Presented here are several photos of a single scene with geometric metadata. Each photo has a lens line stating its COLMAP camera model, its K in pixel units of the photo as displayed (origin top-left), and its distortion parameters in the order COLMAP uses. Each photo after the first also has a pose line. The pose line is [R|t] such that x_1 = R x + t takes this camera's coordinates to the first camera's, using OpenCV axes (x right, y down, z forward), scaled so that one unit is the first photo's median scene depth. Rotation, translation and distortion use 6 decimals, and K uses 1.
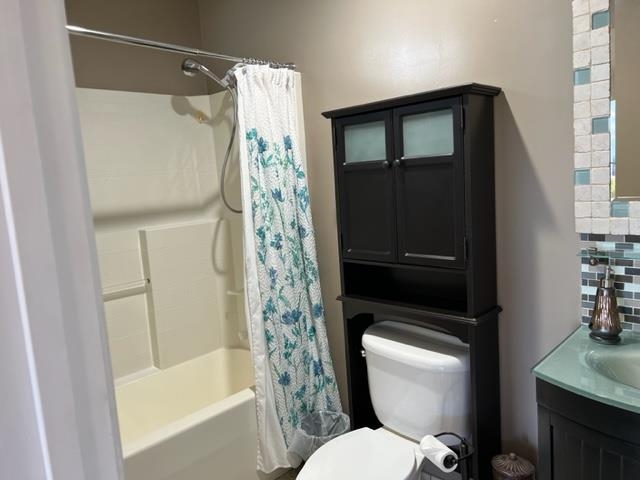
lens RADIAL K [[478.7, 0, 320.0], [0, 478.7, 240.0], [0, 0, 1]] dist [0.120601, -0.207826]
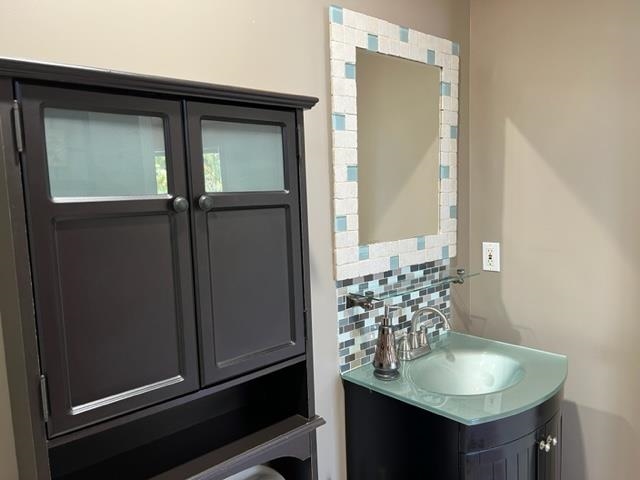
lens RADIAL K [[478.7, 0, 320.0], [0, 478.7, 240.0], [0, 0, 1]] dist [0.120601, -0.207826]
pose [[0.064718, -0.036274, 0.997244, -0.421178], [0.165297, 0.985923, 0.025135, -0.124582], [-0.984118, 0.163215, 0.069803, 0.951434]]
